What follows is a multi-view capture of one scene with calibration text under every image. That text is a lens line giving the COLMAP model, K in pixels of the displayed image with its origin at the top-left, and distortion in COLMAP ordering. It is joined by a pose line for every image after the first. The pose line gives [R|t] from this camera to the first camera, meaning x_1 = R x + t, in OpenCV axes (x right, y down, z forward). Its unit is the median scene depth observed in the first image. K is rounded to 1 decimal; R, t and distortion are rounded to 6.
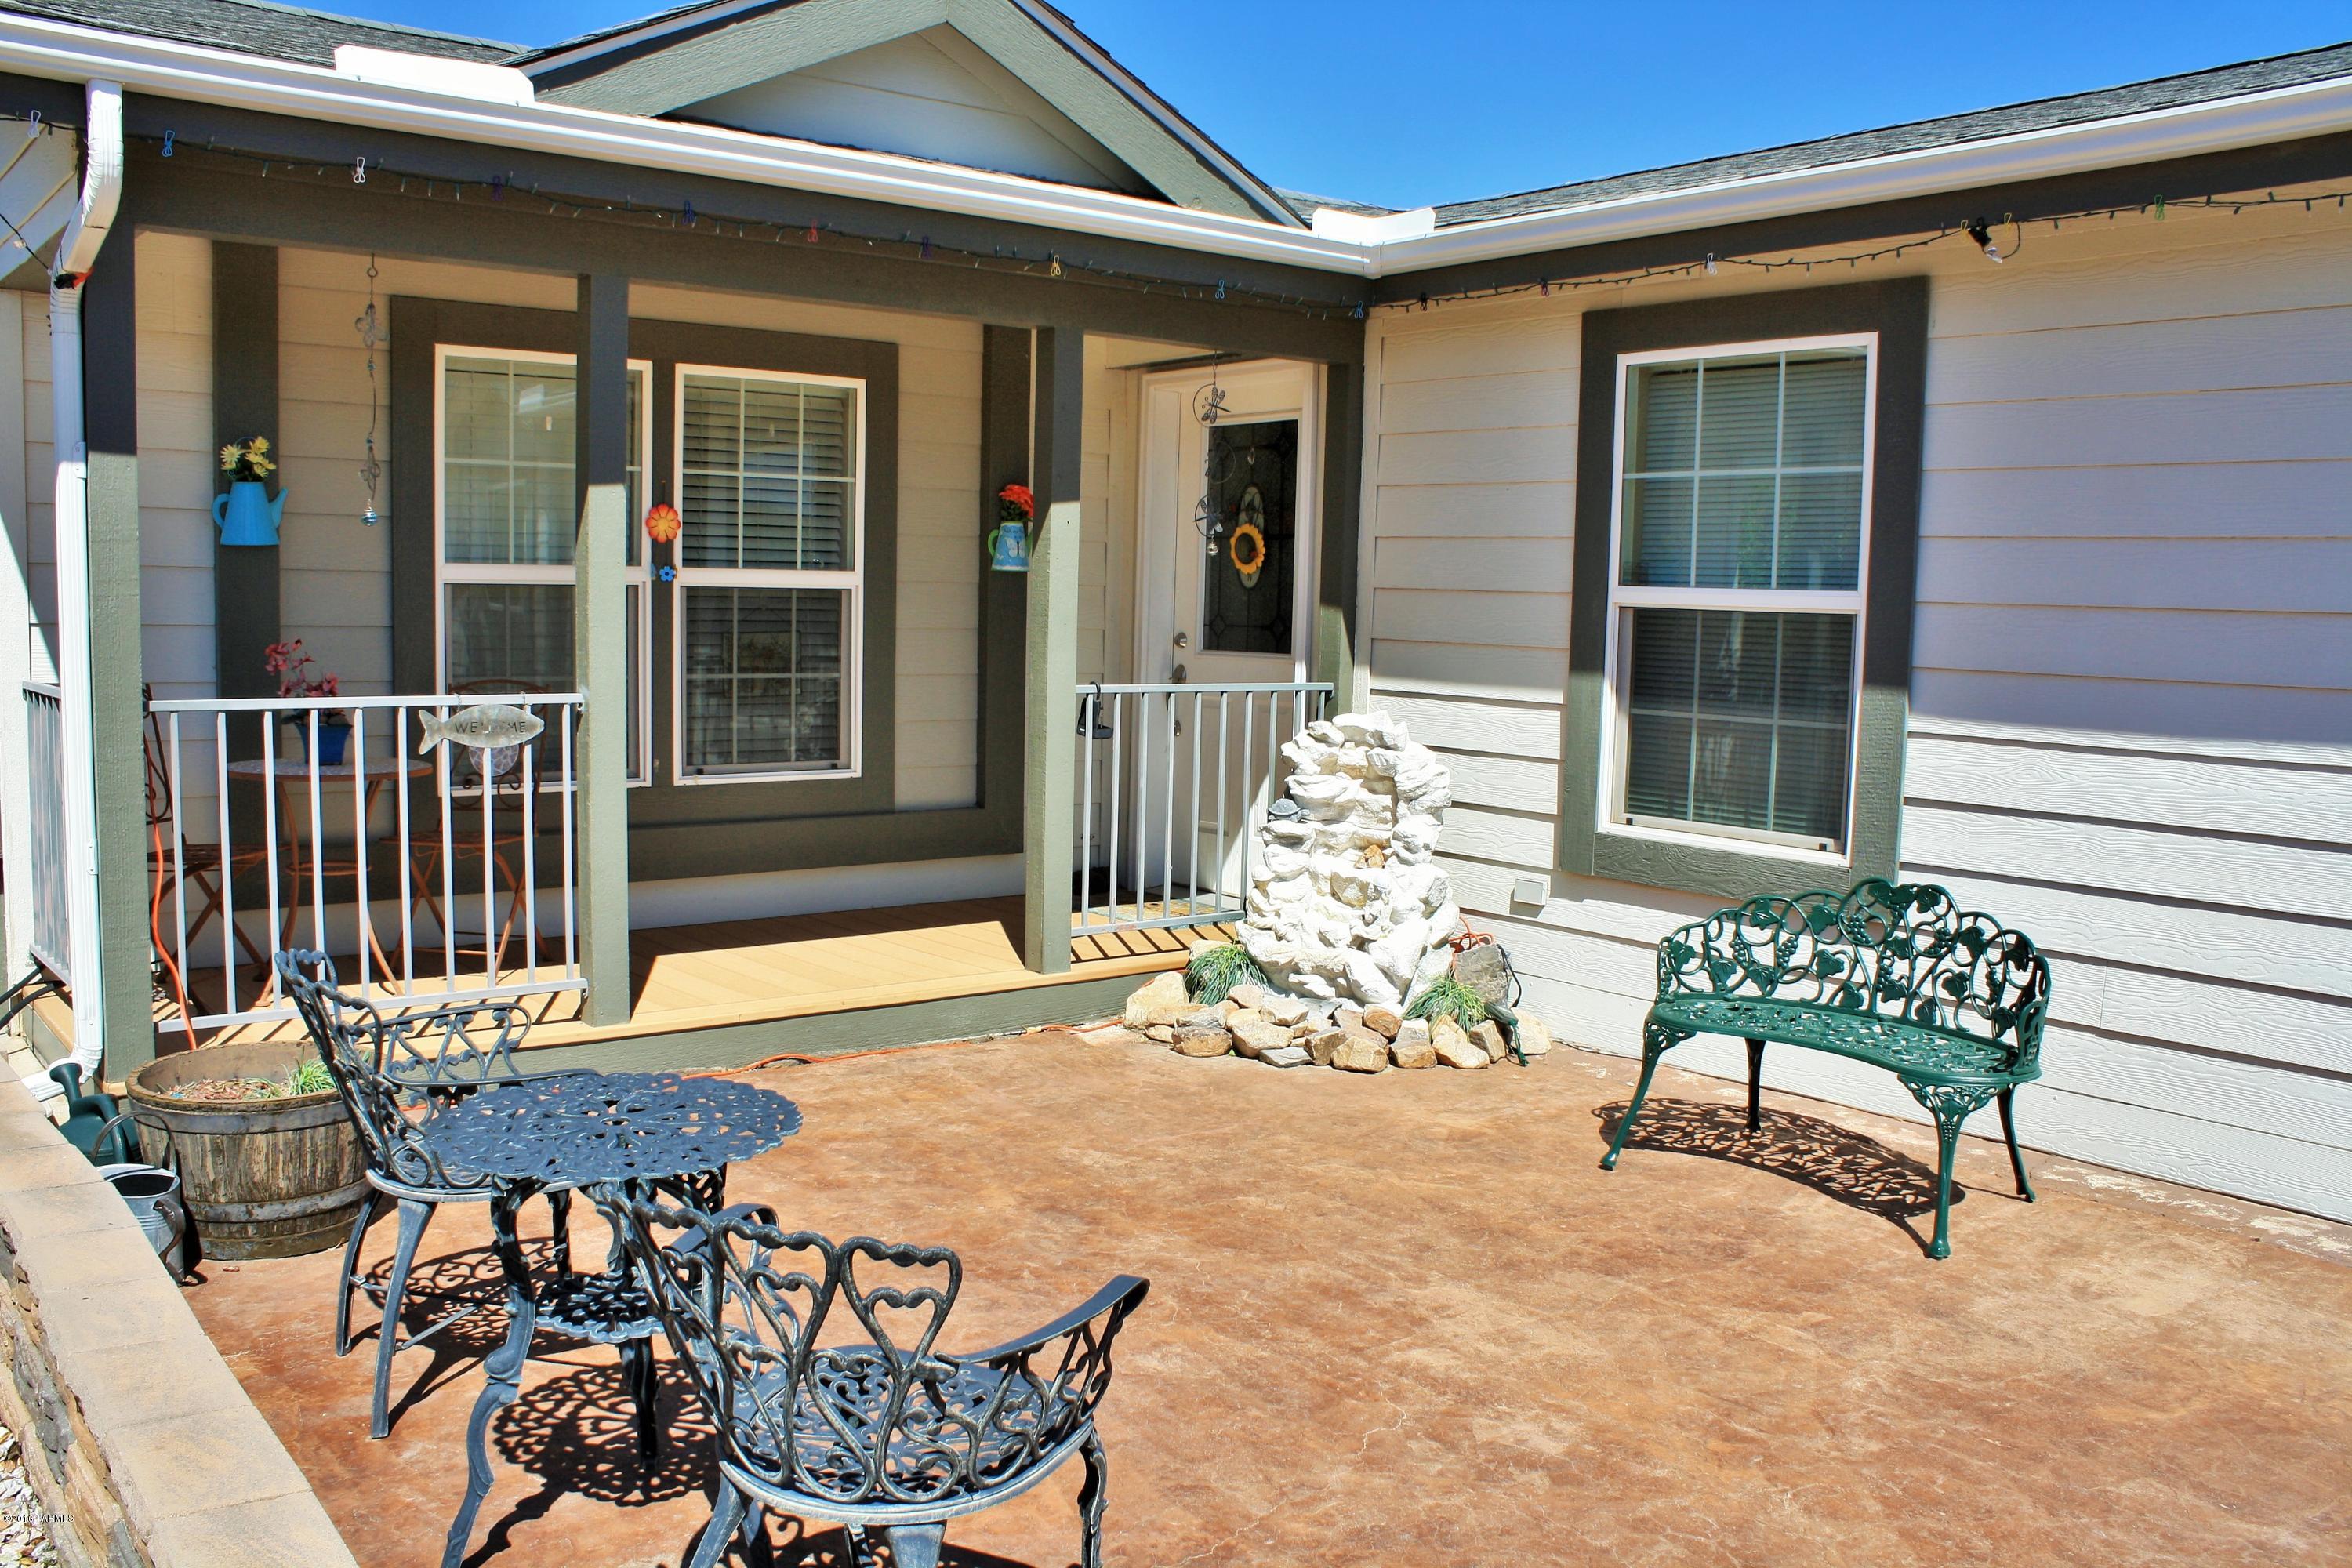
lens RADIAL K [[1983.0, 0, 1137.4], [0, 1983.0, 786.4], [0, 0, 1]] dist [-0.161480, 0.121008]
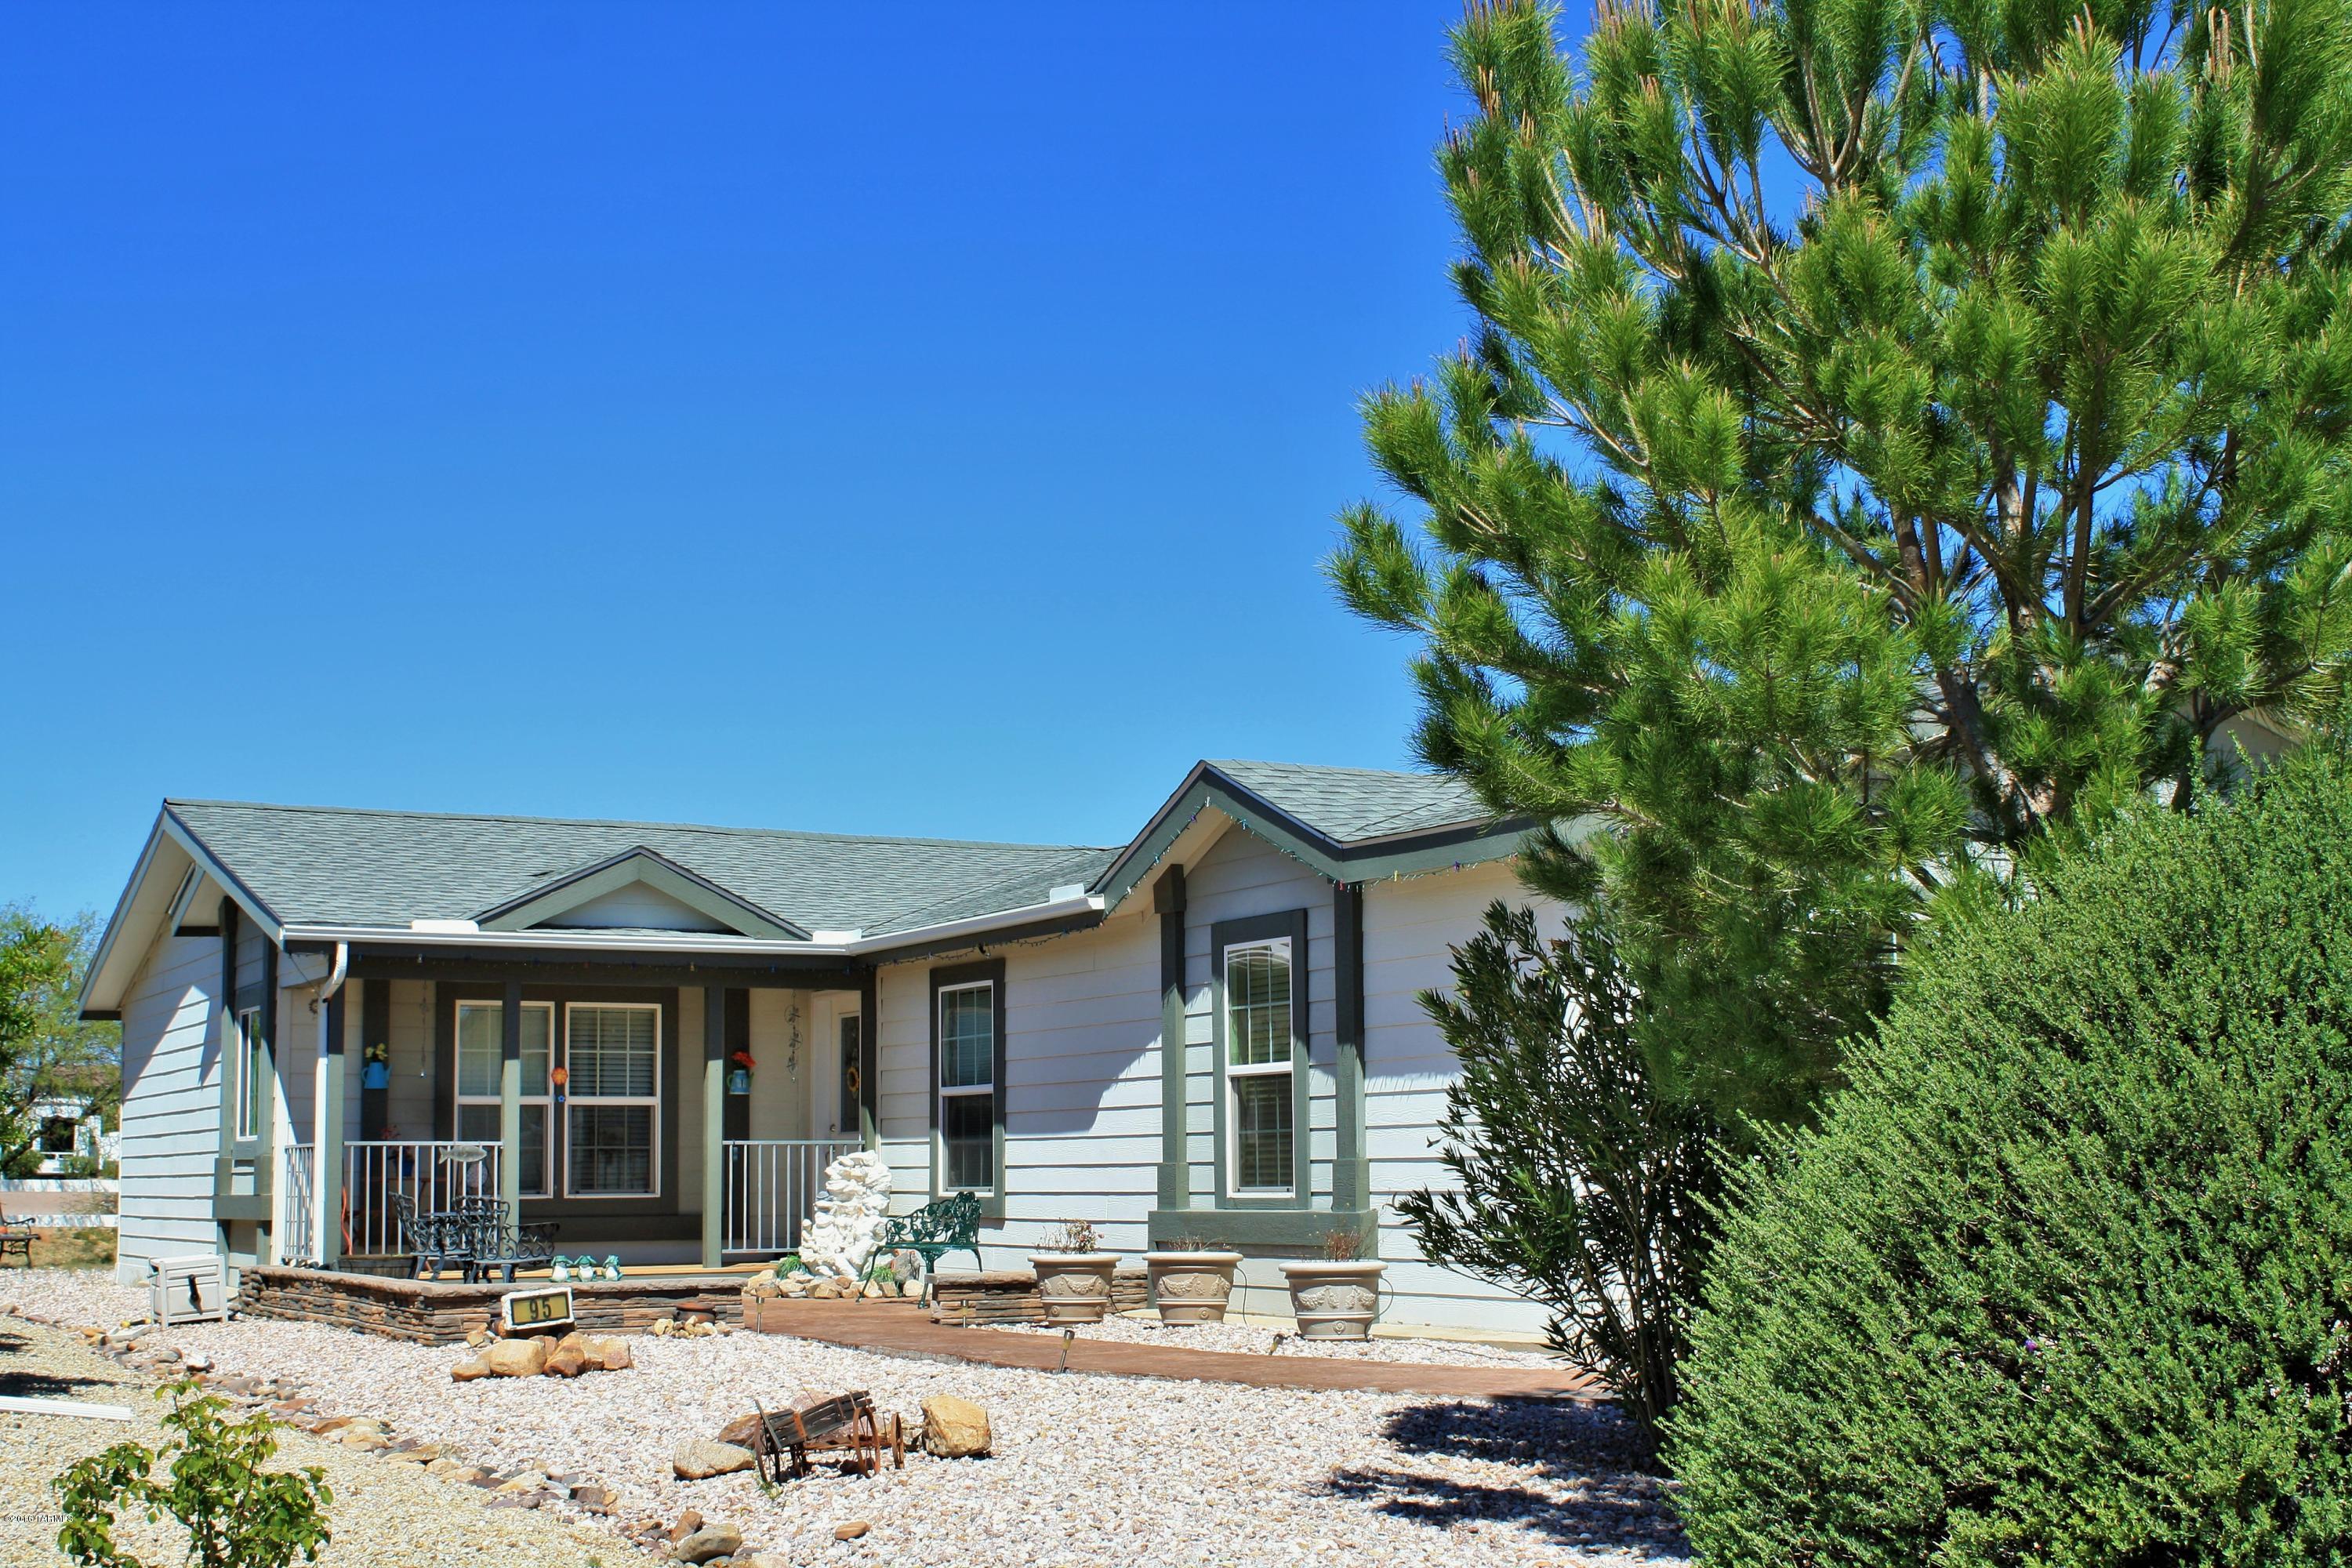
lens RADIAL K [[2895.0, 0, 1175.1], [0, 2895.0, 788.9], [0, 0, 1]] dist [-0.128719, 0.000000]
pose [[0.989447, -0.053499, -0.134657, 0.949555], [0.021746, 0.973642, -0.227042, 0.317616], [0.143254, 0.221718, 0.964531, -2.207760]]
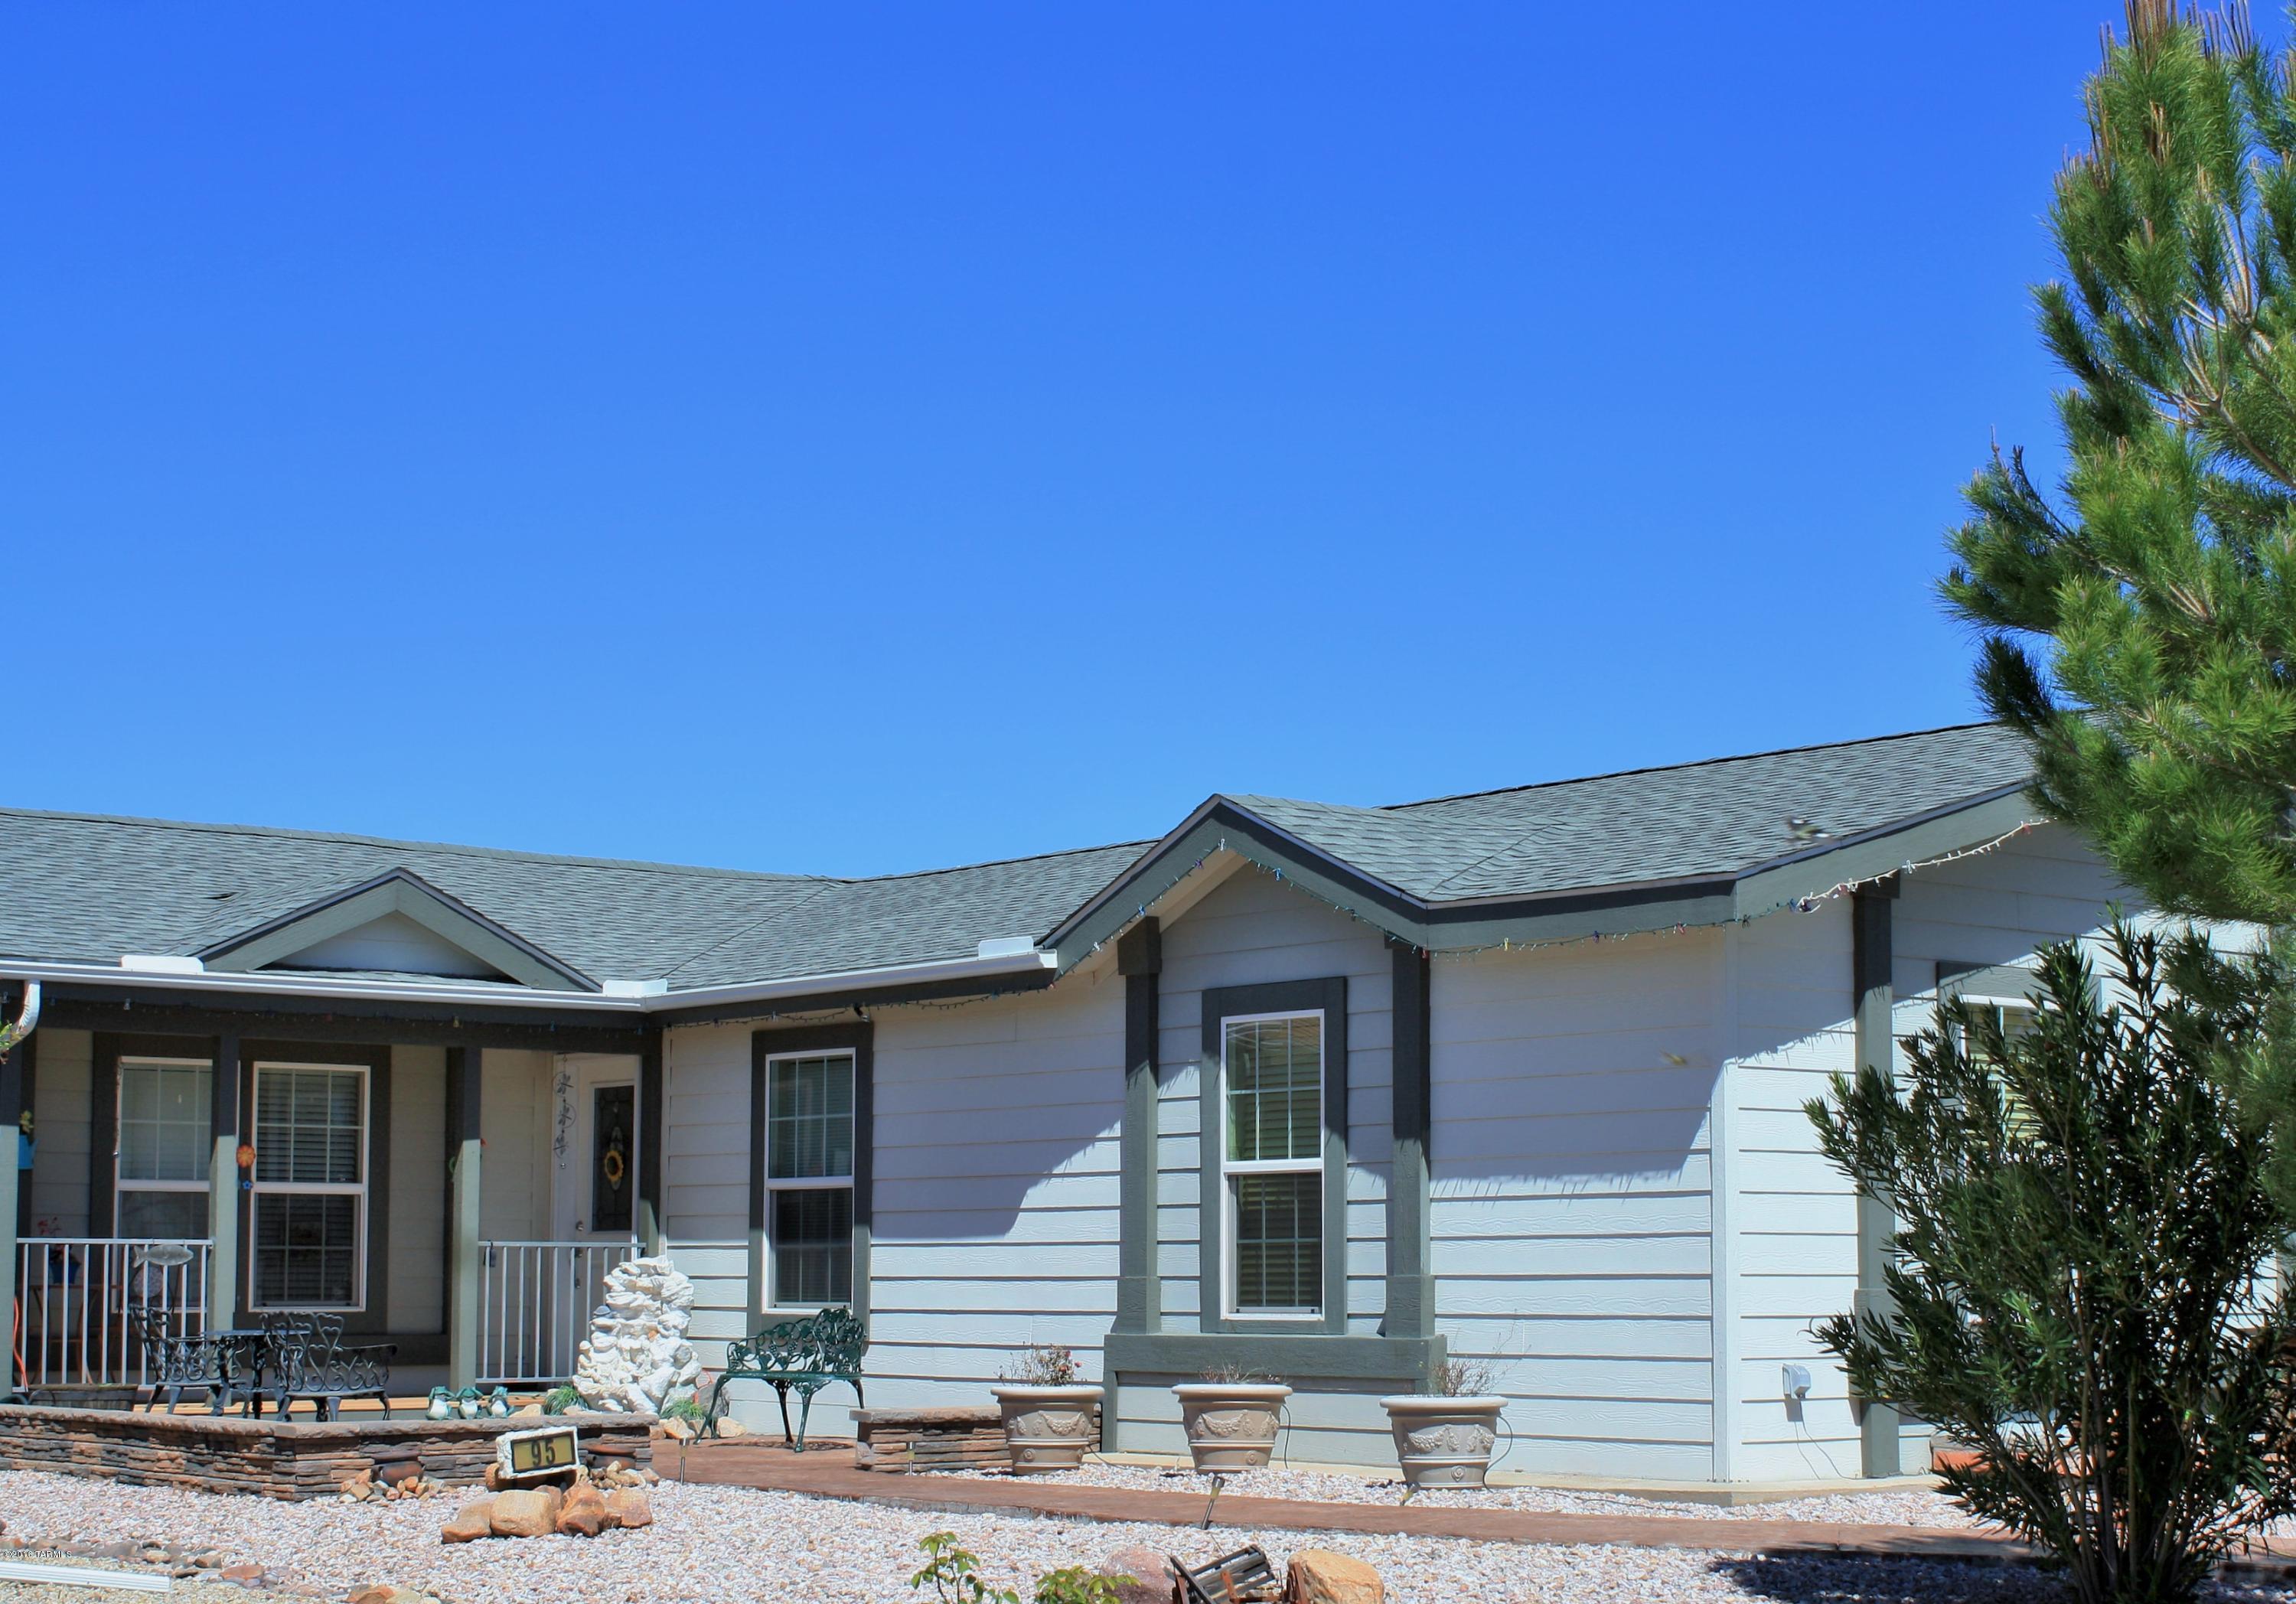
lens RADIAL K [[3711.6, 0, 1286.0], [0, 3711.6, 905.5], [0, 0, 1]] dist [-0.085134, 0.000000]
pose [[0.997364, -0.017661, 0.070377, 0.471000], [0.030931, 0.980870, -0.192189, 0.318186], [-0.065636, 0.193859, 0.978831, -2.403511]]
